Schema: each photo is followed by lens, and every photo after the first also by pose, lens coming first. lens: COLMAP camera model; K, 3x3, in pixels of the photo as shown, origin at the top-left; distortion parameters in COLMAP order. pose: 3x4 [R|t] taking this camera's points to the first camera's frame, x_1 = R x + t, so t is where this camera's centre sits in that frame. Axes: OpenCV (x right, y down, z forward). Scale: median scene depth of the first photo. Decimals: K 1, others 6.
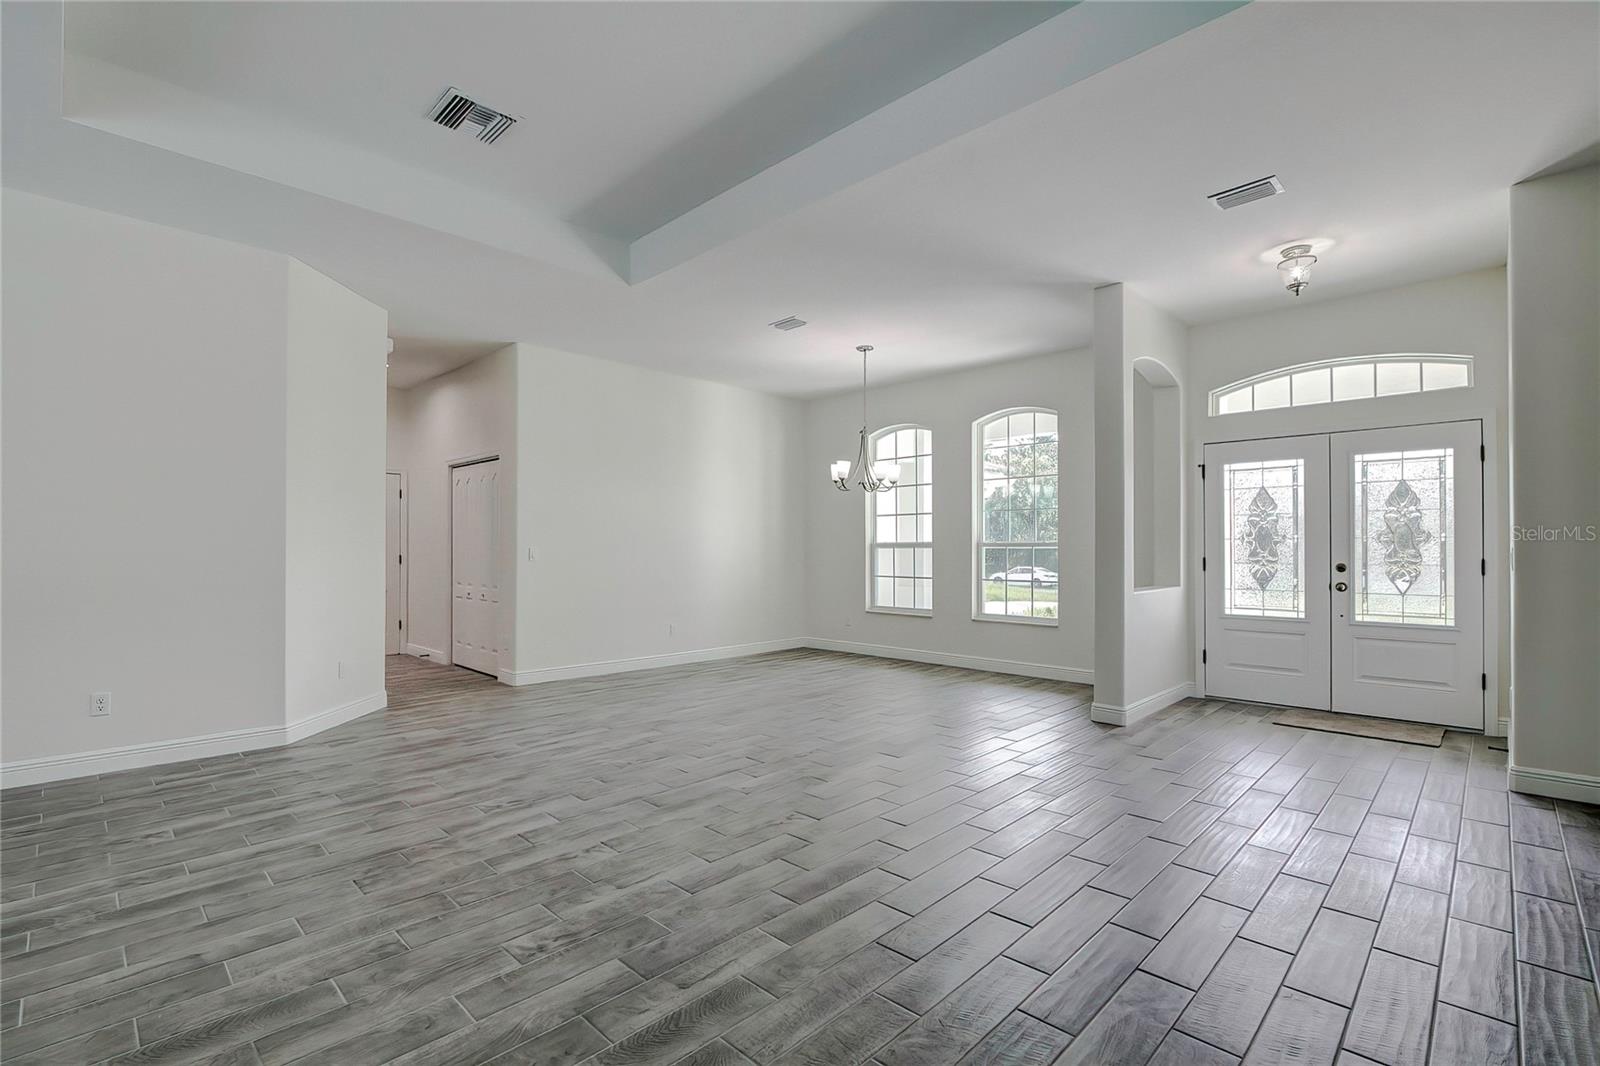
lens RADIAL K [[723.0, 0, 788.5], [0, 723.0, 537.8], [0, 0, 1]] dist [-0.014456, 0.002335]
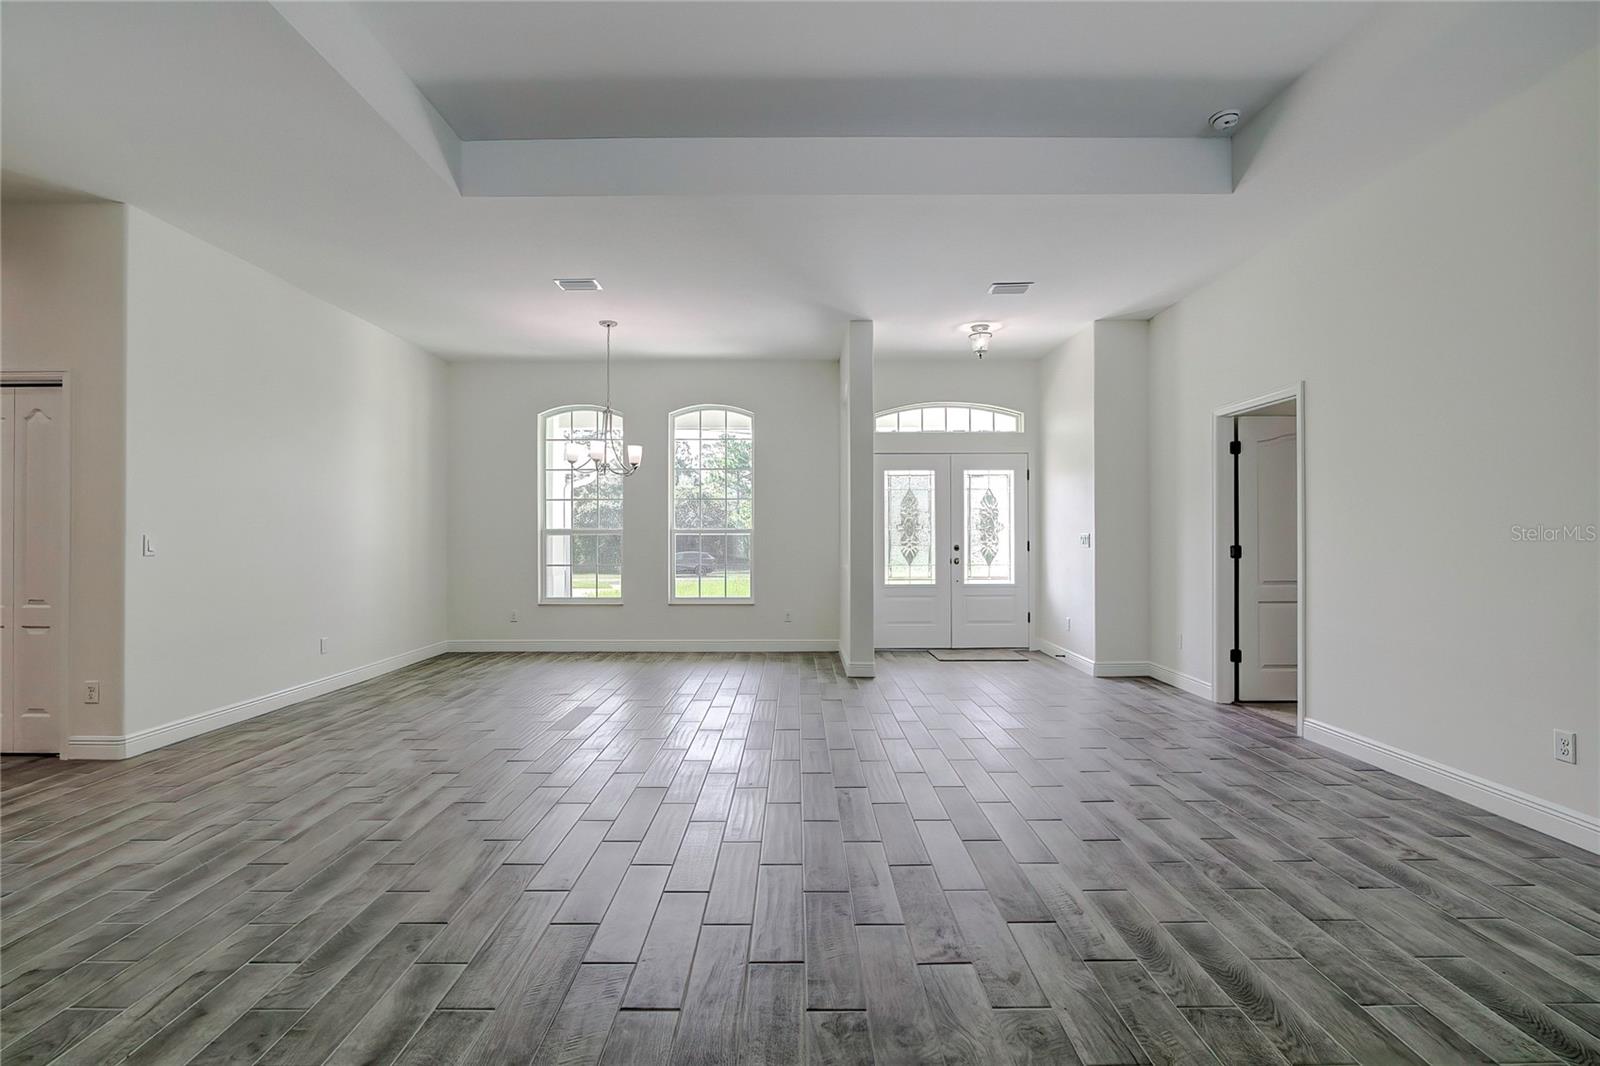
lens RADIAL K [[723.0, 0, 796.6], [0, 723.0, 534.7], [0, 0, 1]] dist [-0.014456, 0.002335]
pose [[0.709406, -0.002603, 0.704795, -0.457240], [-0.007669, 0.999905, 0.011412, 0.001312], [-0.704758, -0.013501, 0.709319, 0.180234]]
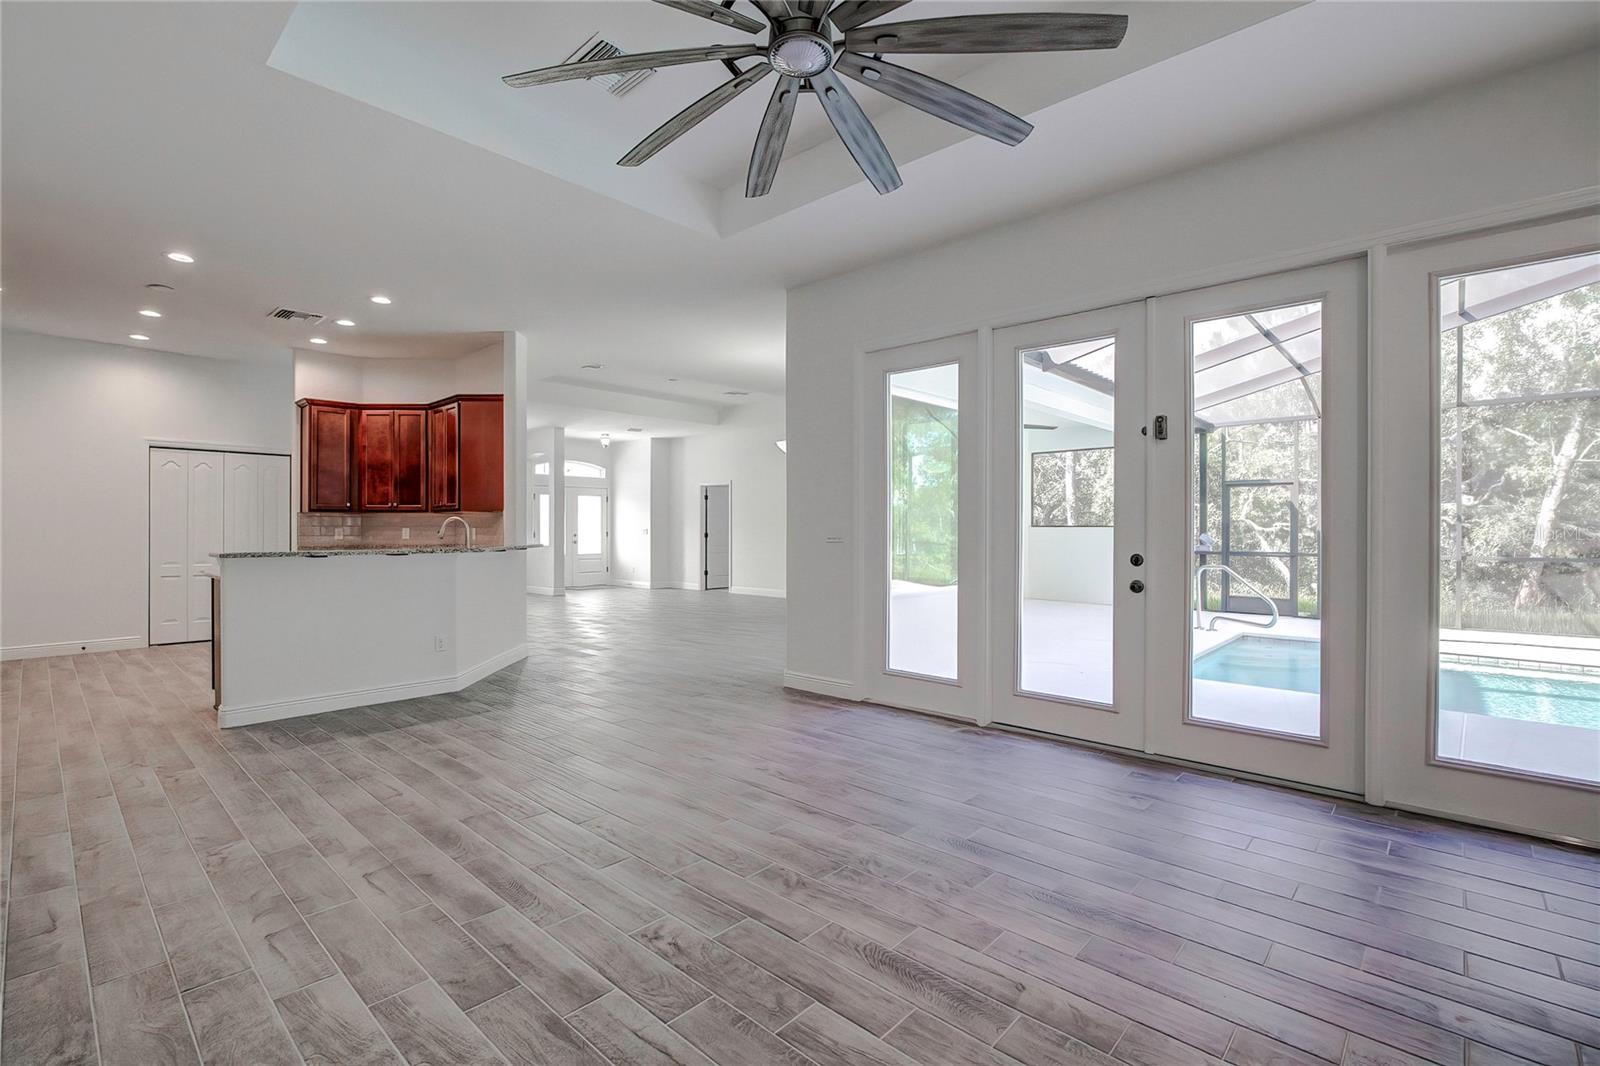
lens RADIAL K [[723.0, 0, 804.9], [0, 723.0, 534.9], [0, 0, 1]] dist [-0.014456, 0.002335]
pose [[-0.041645, -0.010883, 0.999073, -1.997830], [-0.014916, 0.999836, 0.010269, -0.002904], [-0.999021, -0.014475, -0.041801, 0.194418]]
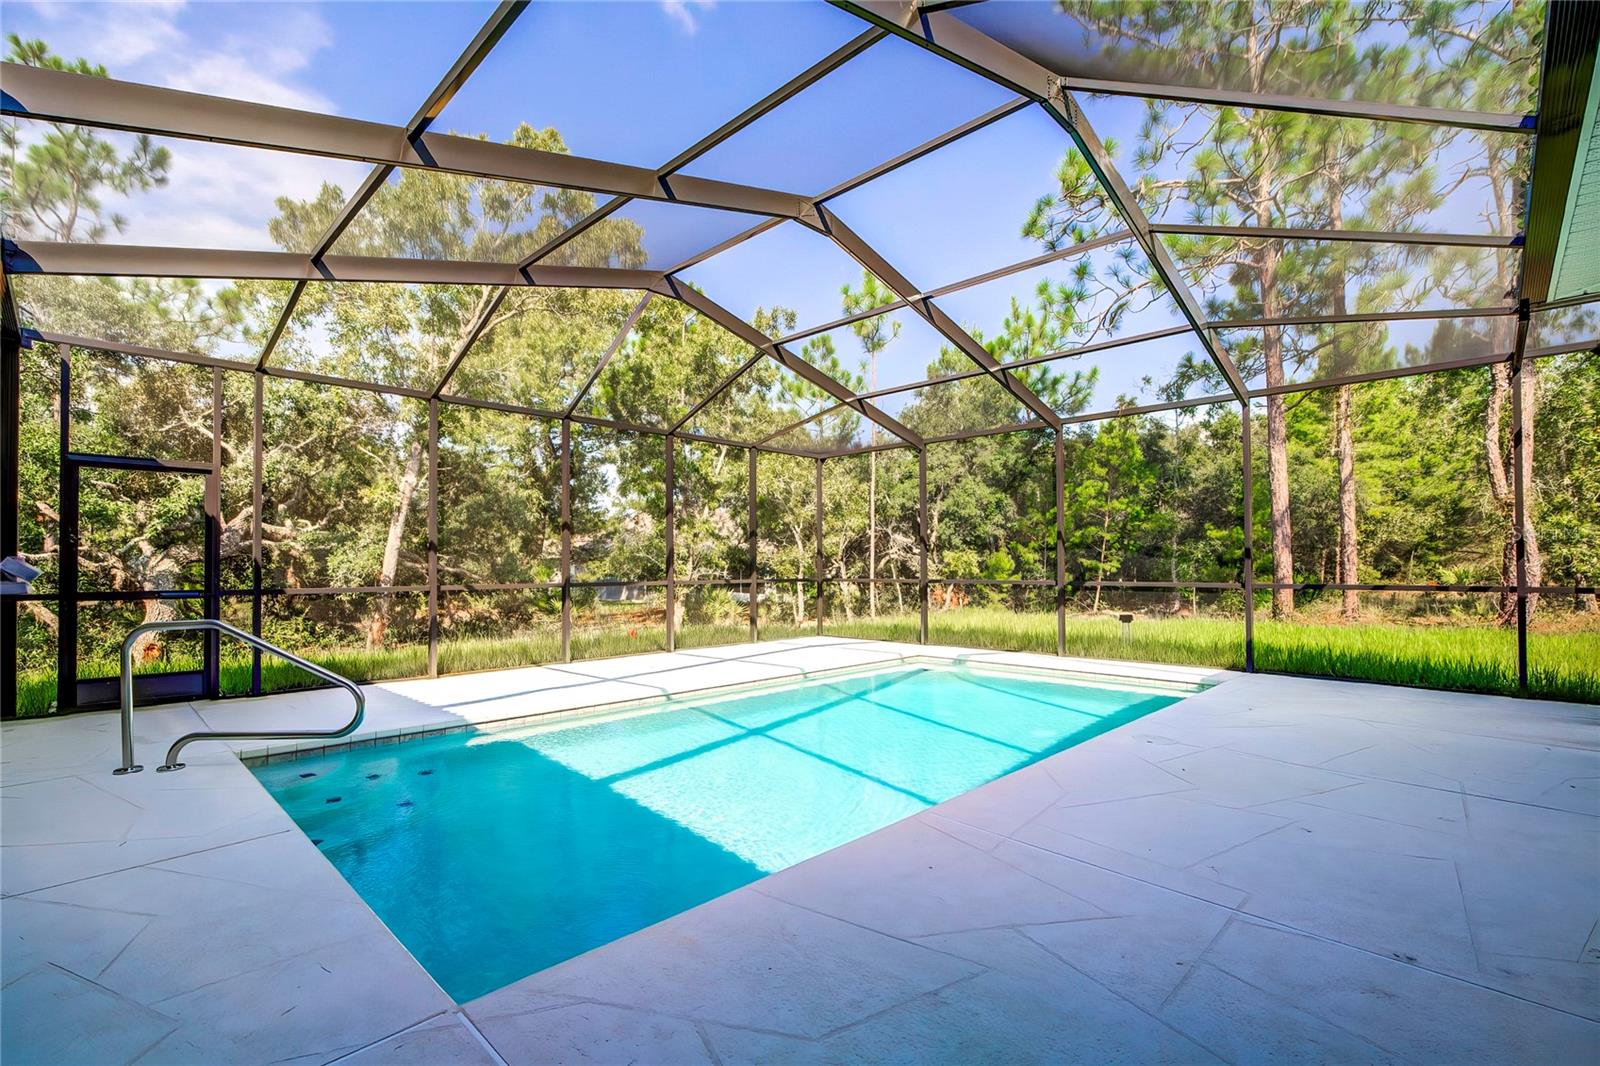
lens RADIAL K [[723.0, 0, 785.8], [0, 723.0, 557.3], [0, 0, 1]] dist [-0.014456, 0.002335]
pose [[-0.999981, -0.000427, 0.006087, -1.001989], [-0.000596, 0.999610, -0.027926, 0.025757], [-0.006073, -0.027929, -0.999591, -0.095421]]
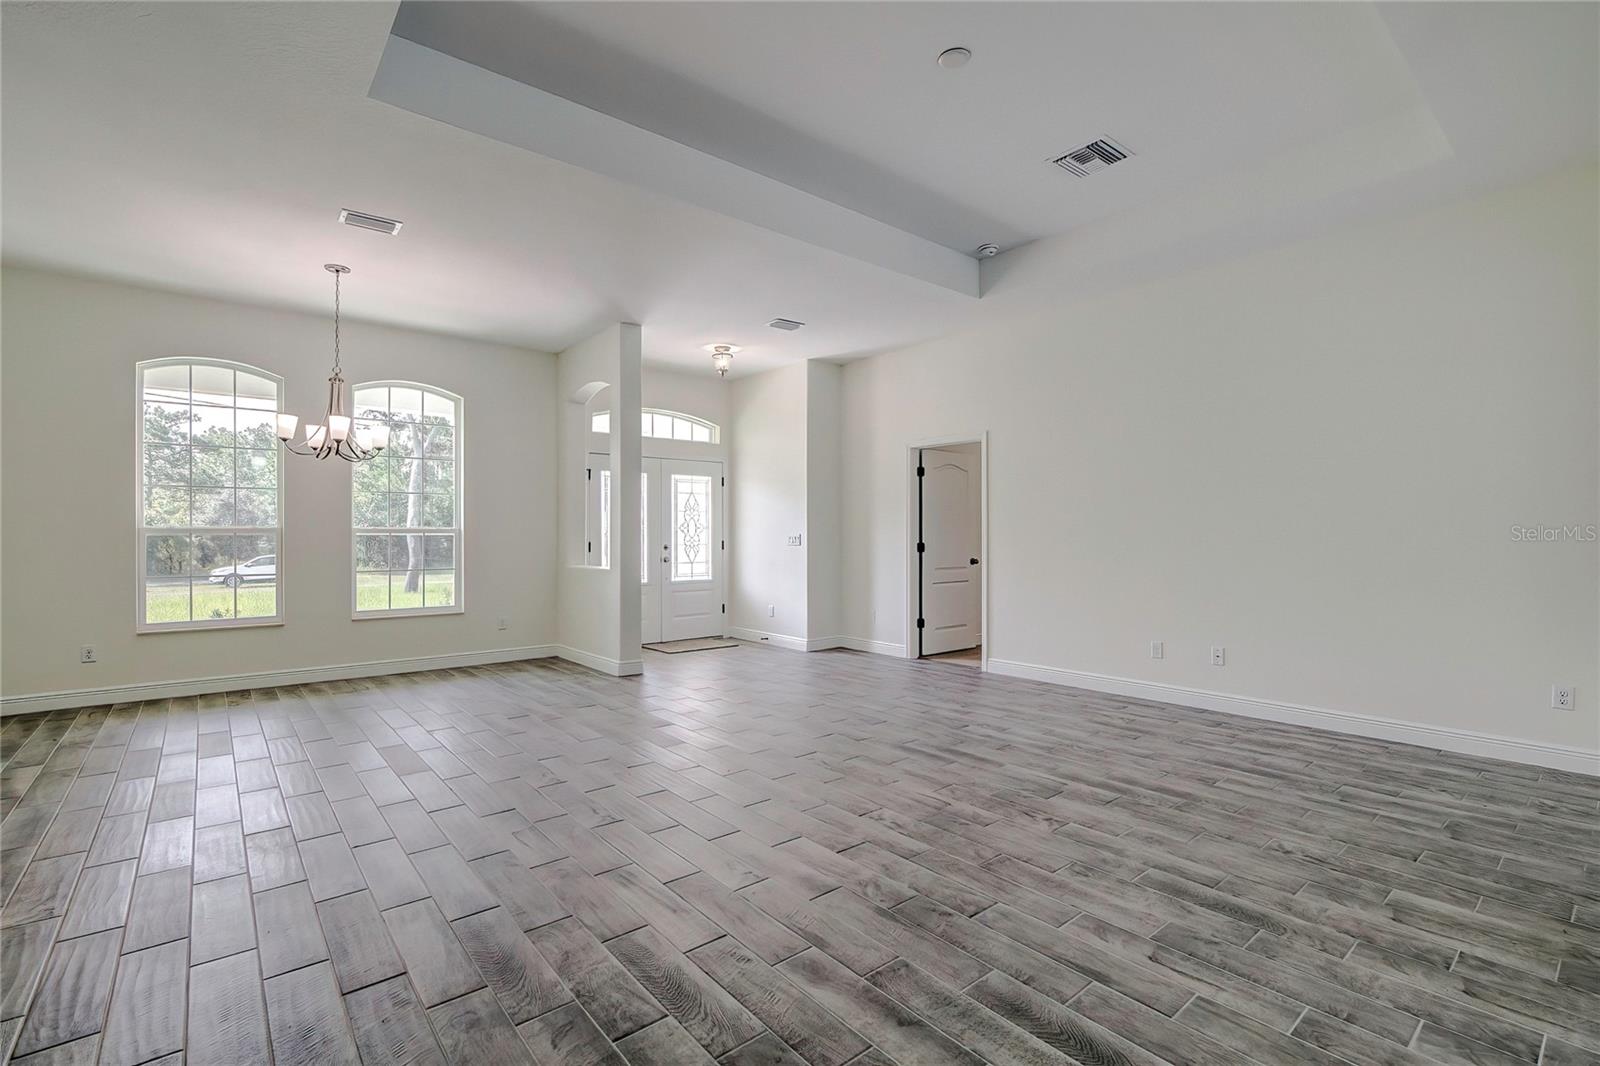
lens RADIAL K [[723.0, 0, 800.7], [0, 723.0, 535.5], [0, 0, 1]] dist [-0.014456, 0.002335]
pose [[0.098110, -0.002870, 0.995171, -0.697848], [-0.013833, 0.999895, 0.004248, 0.005754], [-0.995079, -0.014183, 0.098060, 0.525014]]
